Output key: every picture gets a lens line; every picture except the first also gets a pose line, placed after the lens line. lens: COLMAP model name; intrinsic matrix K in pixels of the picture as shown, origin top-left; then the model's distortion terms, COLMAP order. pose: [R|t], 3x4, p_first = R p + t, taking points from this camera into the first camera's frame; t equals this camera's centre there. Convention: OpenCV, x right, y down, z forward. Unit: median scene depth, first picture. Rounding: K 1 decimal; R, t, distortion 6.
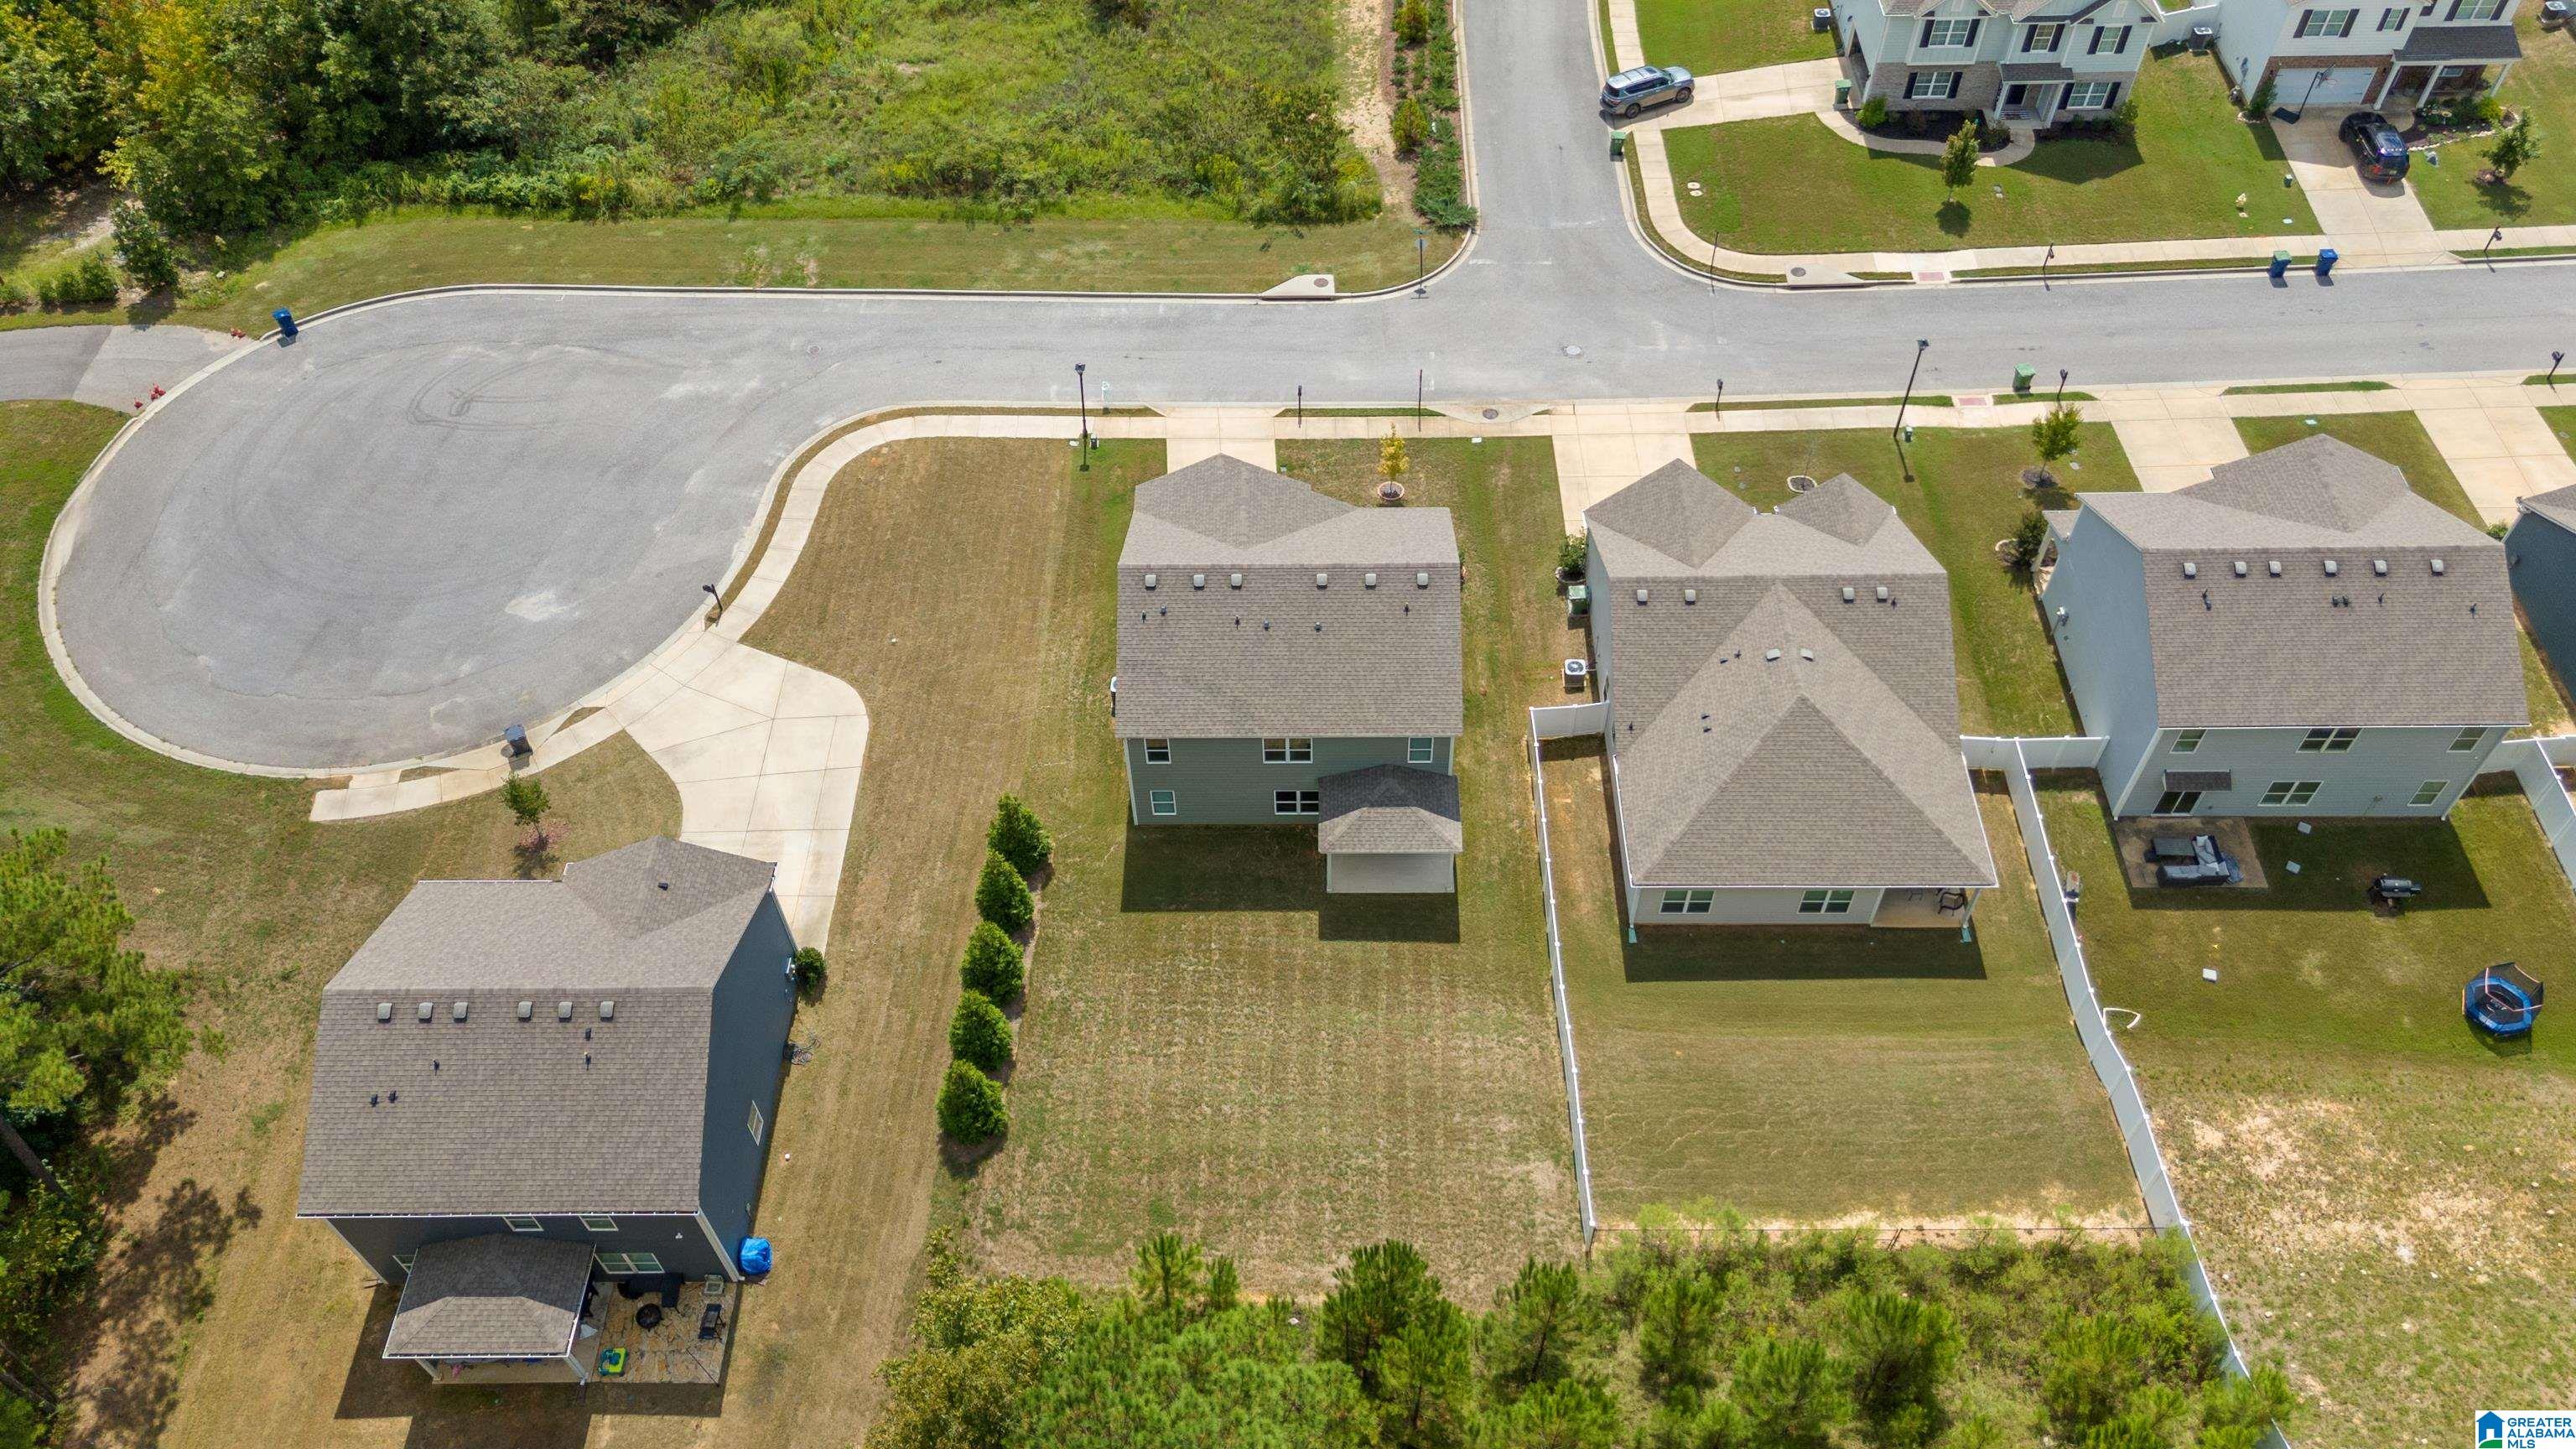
lens RADIAL K [[1907.0, 0, 1294.5], [0, 1907.0, 703.2], [0, 0, 1]] dist [0.070929, -0.056193]
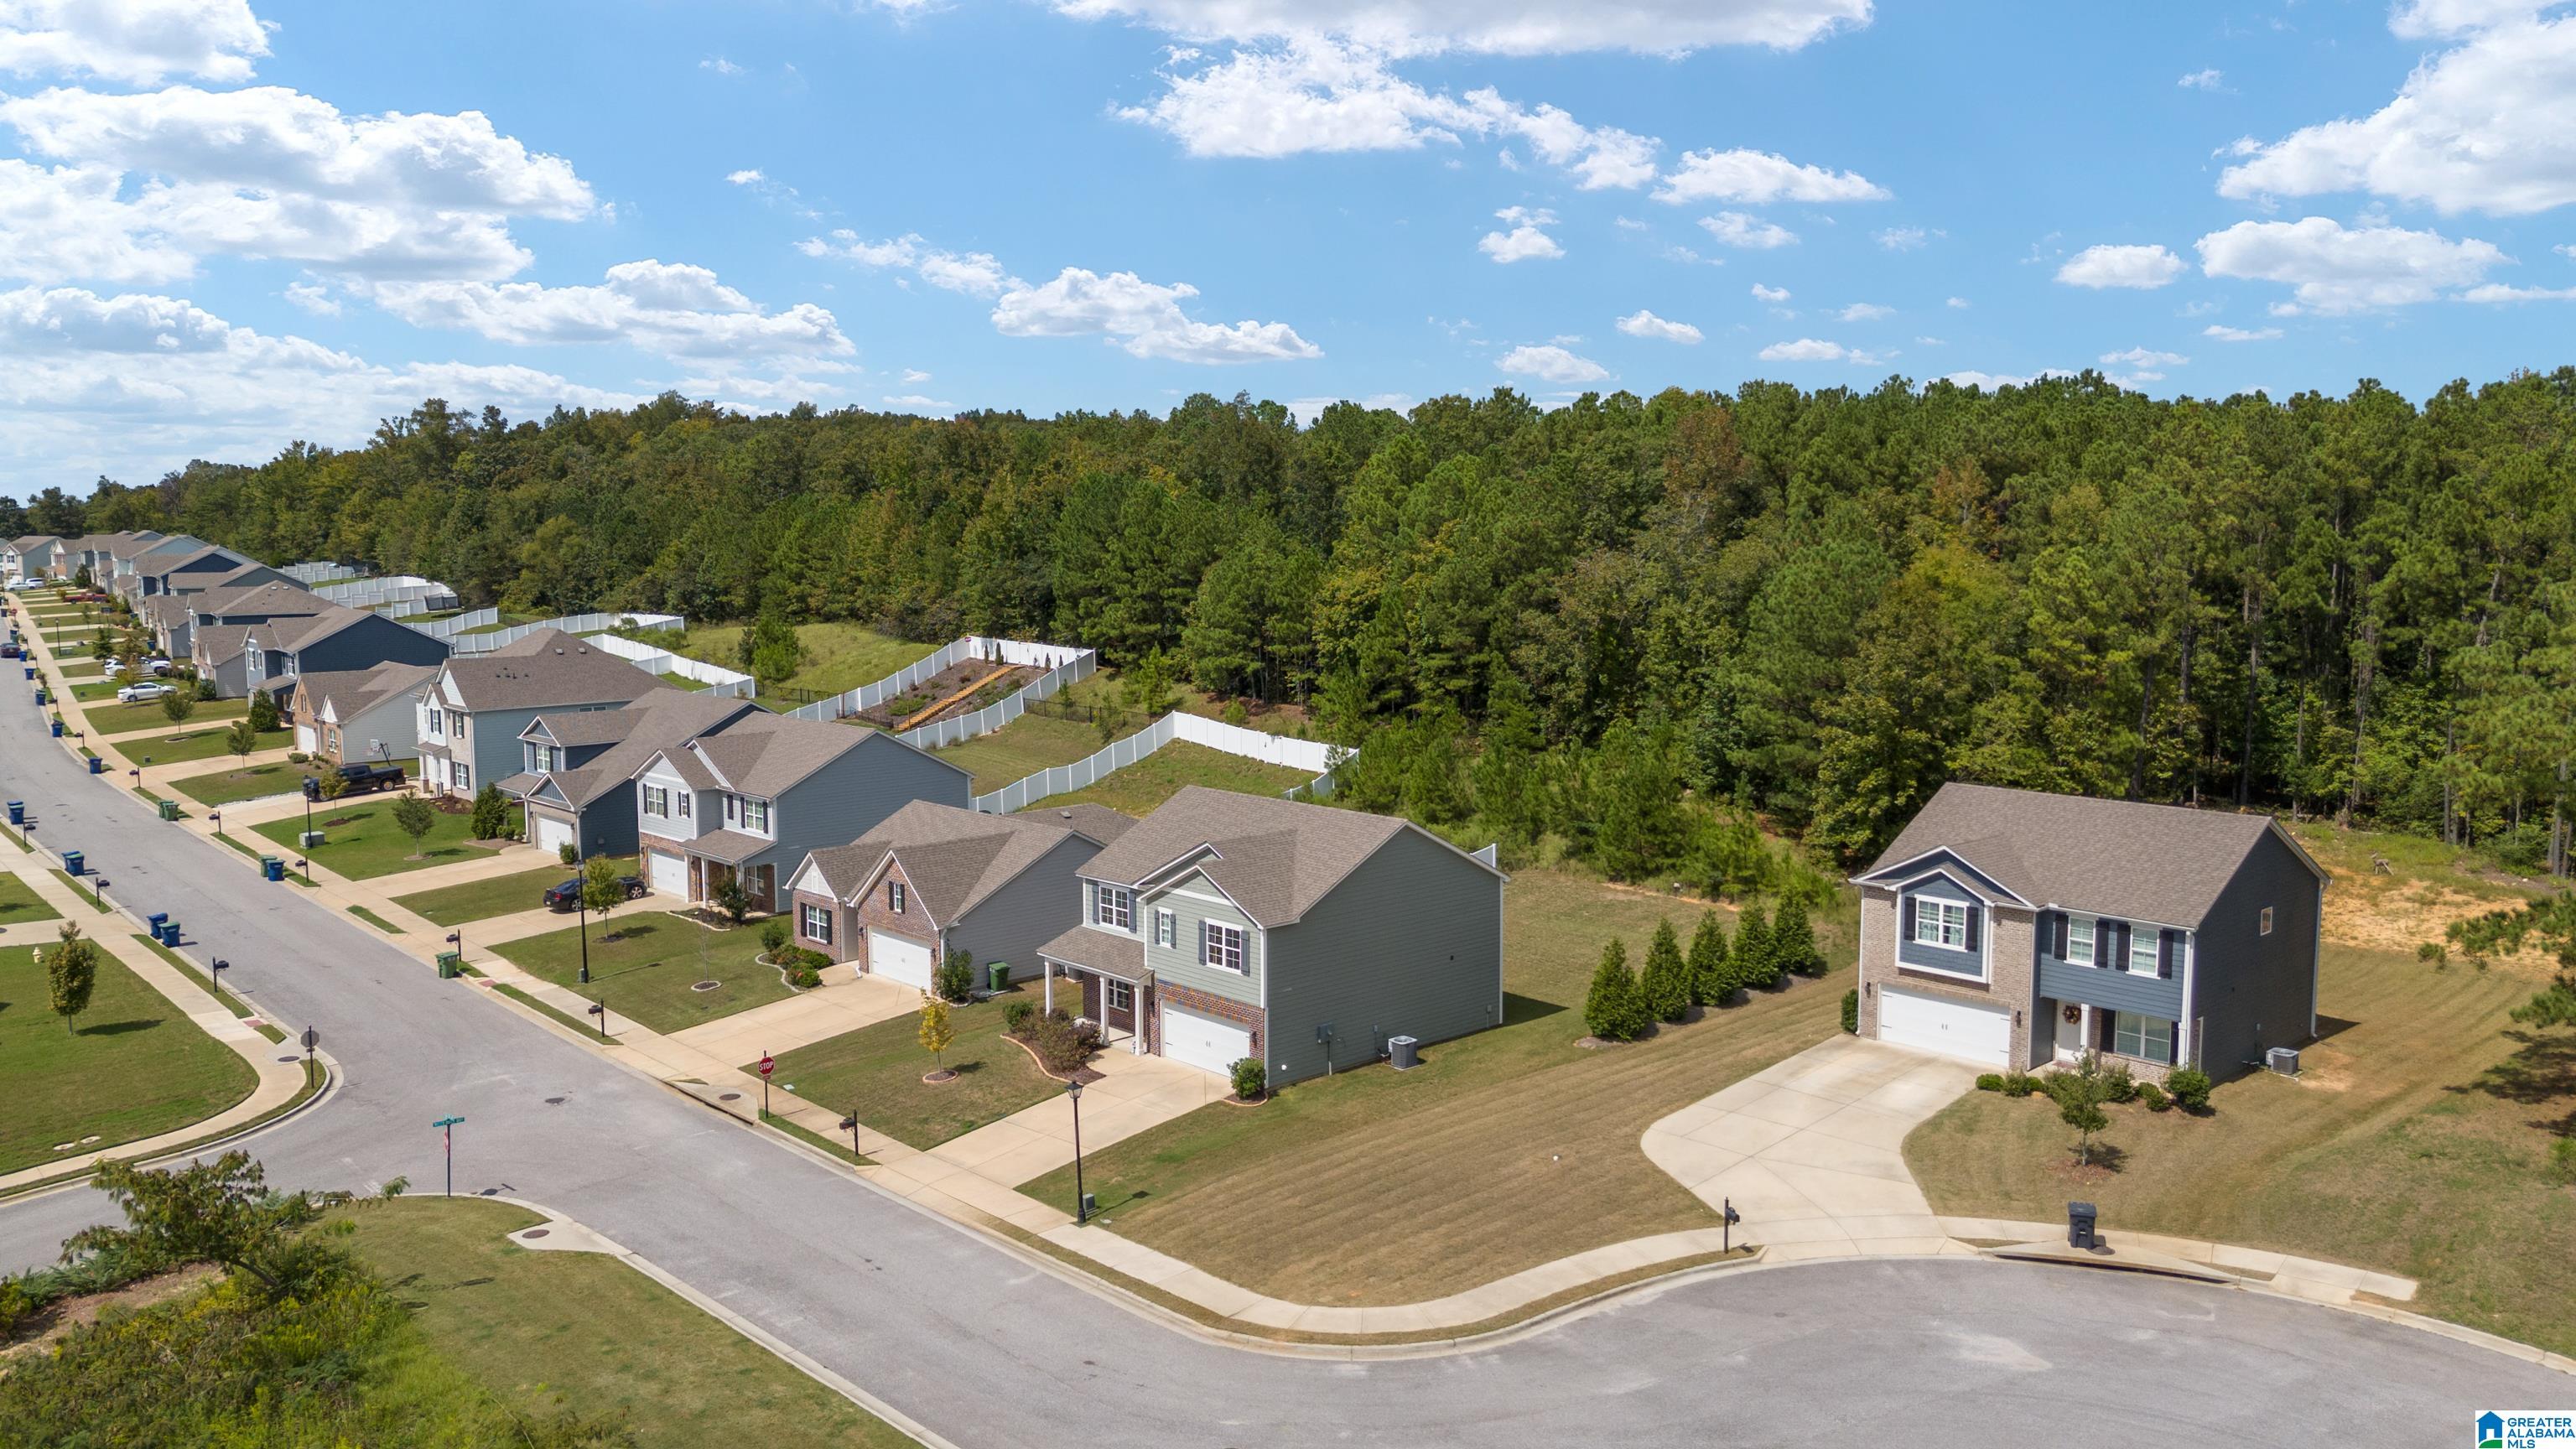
lens RADIAL K [[1907.0, 0, 1294.5], [0, 1907.0, 703.2], [0, 0, 1]] dist [0.070929, -0.056193]
pose [[-0.685355, -0.052148, 0.726340, -0.605235], [0.569243, 0.583685, 0.579029, -0.563419], [-0.454149, 0.810304, -0.370346, 1.060759]]
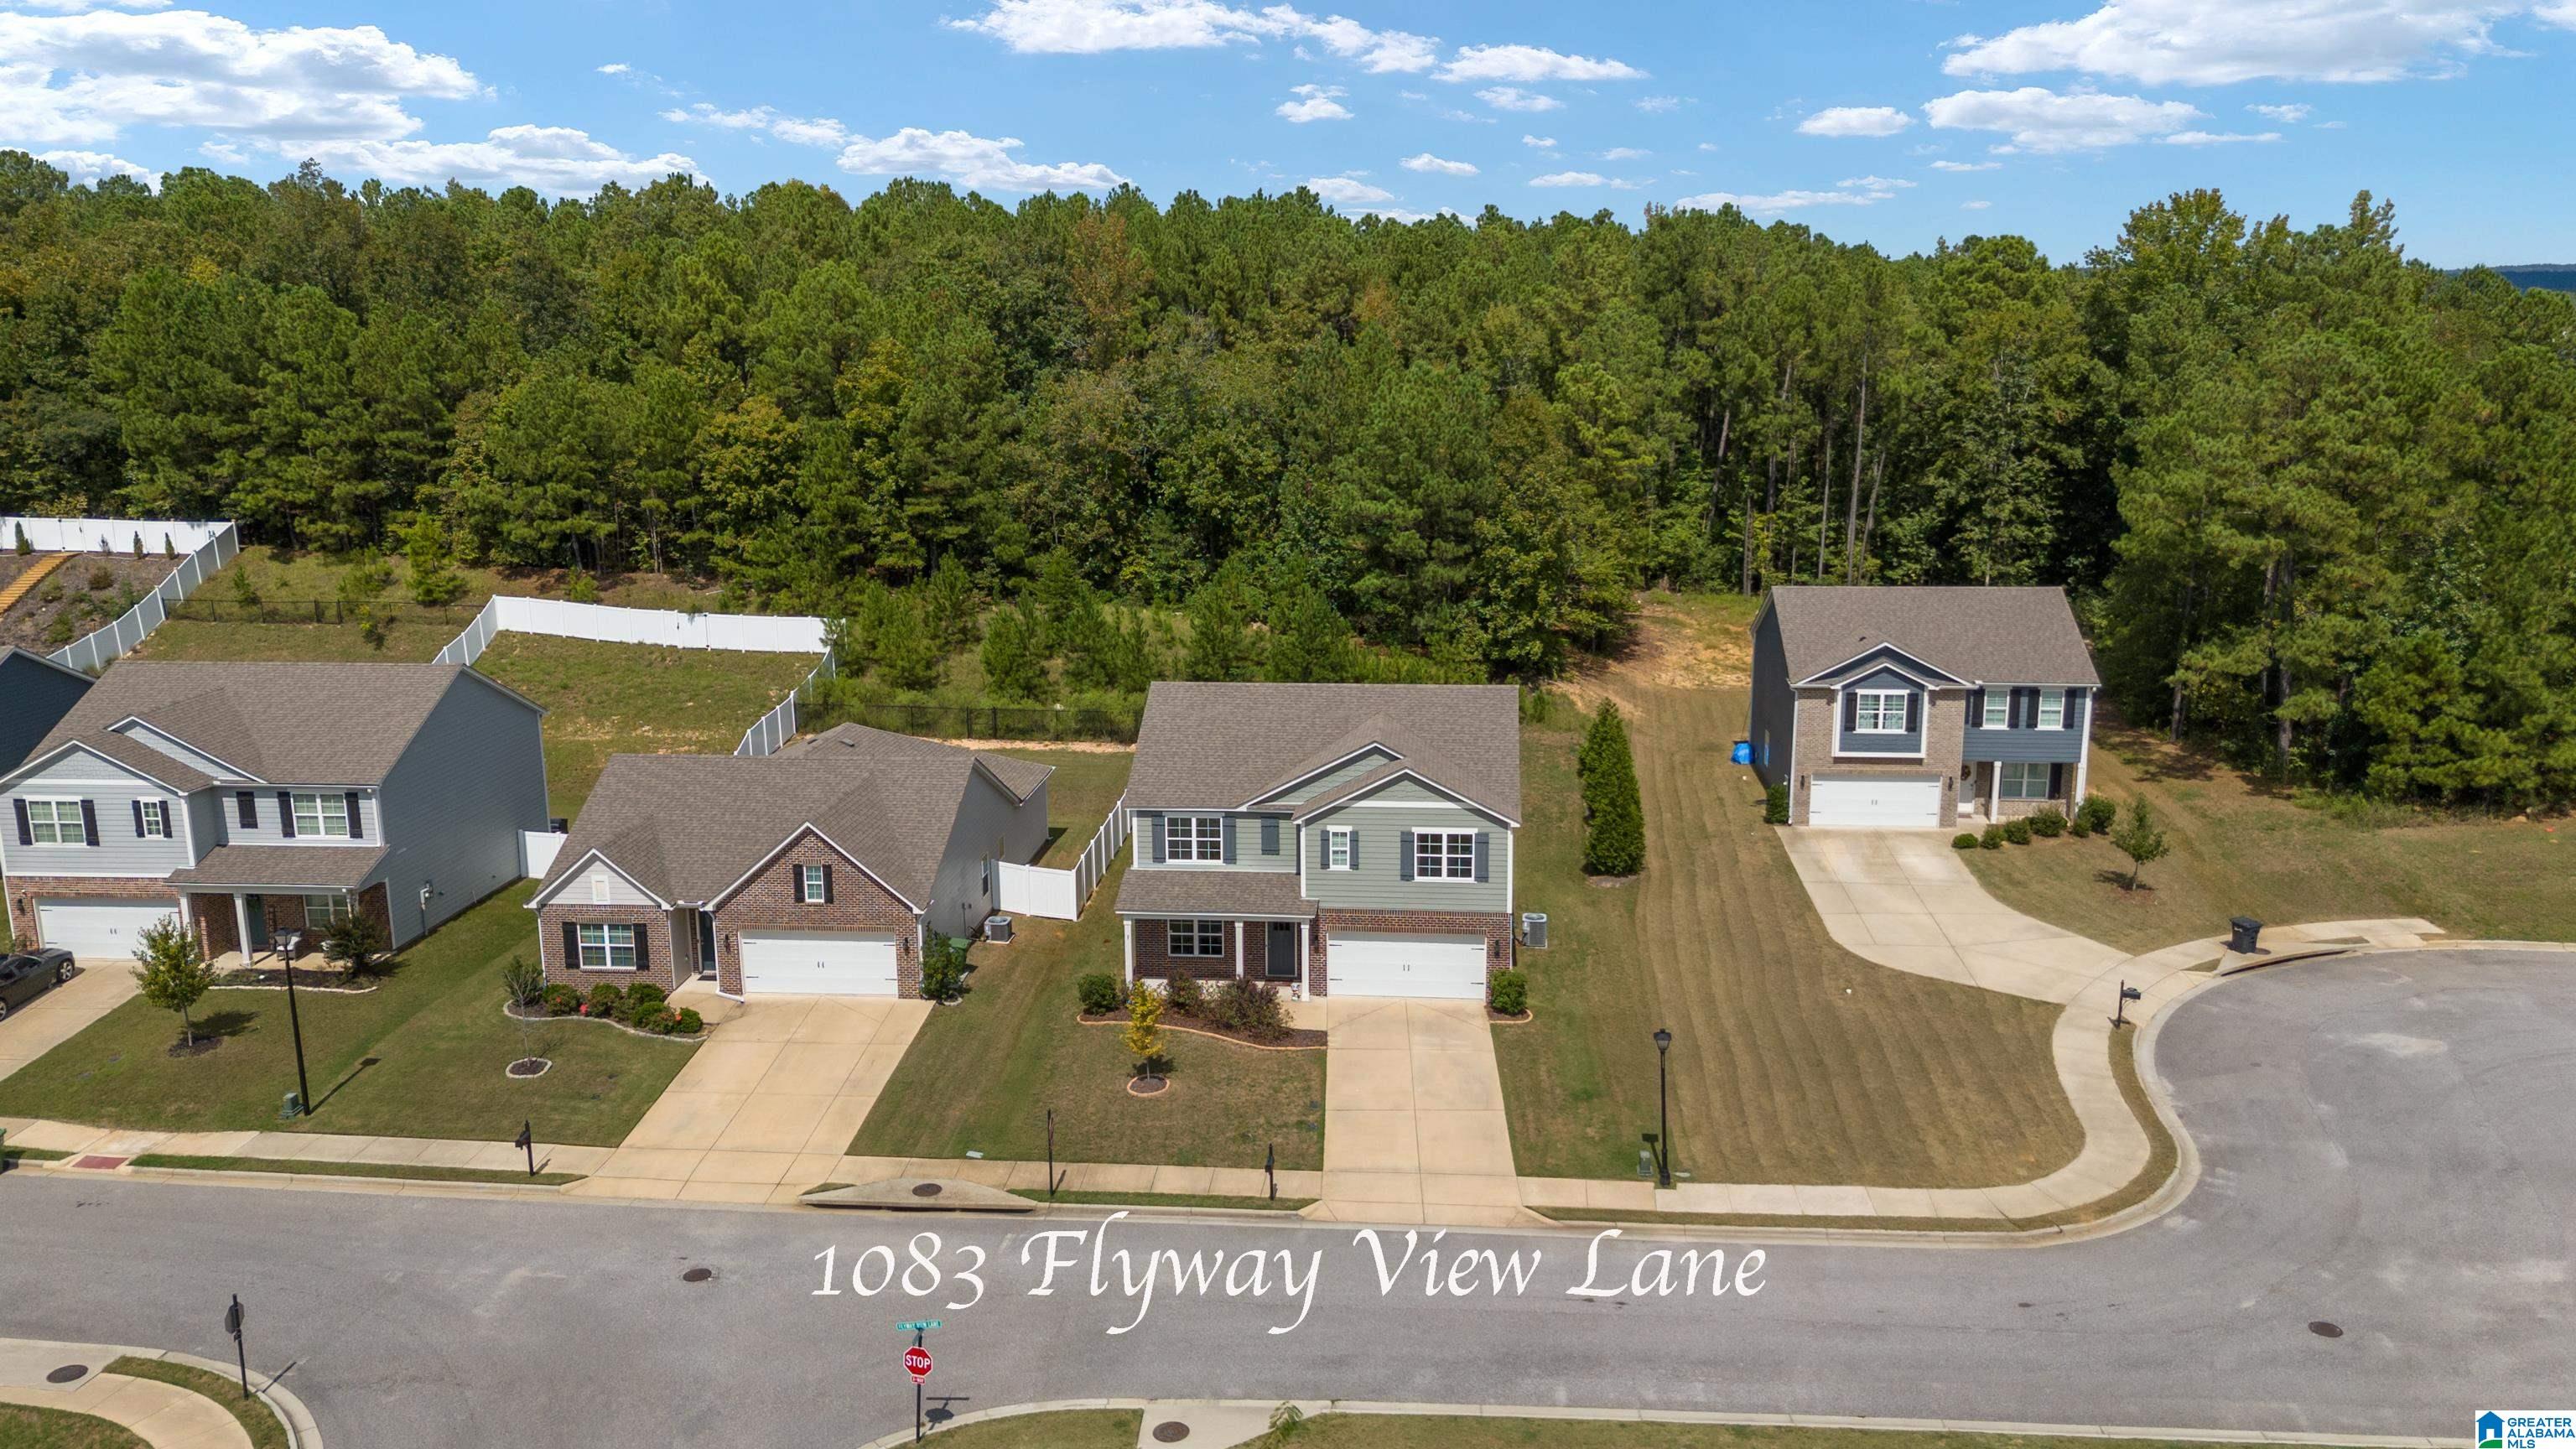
lens RADIAL K [[1936.9, 0, 1294.7], [0, 1936.9, 684.0], [0, 0, 1]] dist [0.066445, -0.058083]
pose [[-0.995937, 0.007646, 0.089729, -0.054657], [0.082544, 0.475873, 0.875632, -0.708706], [-0.036005, 0.879481, -0.474570, 1.141066]]
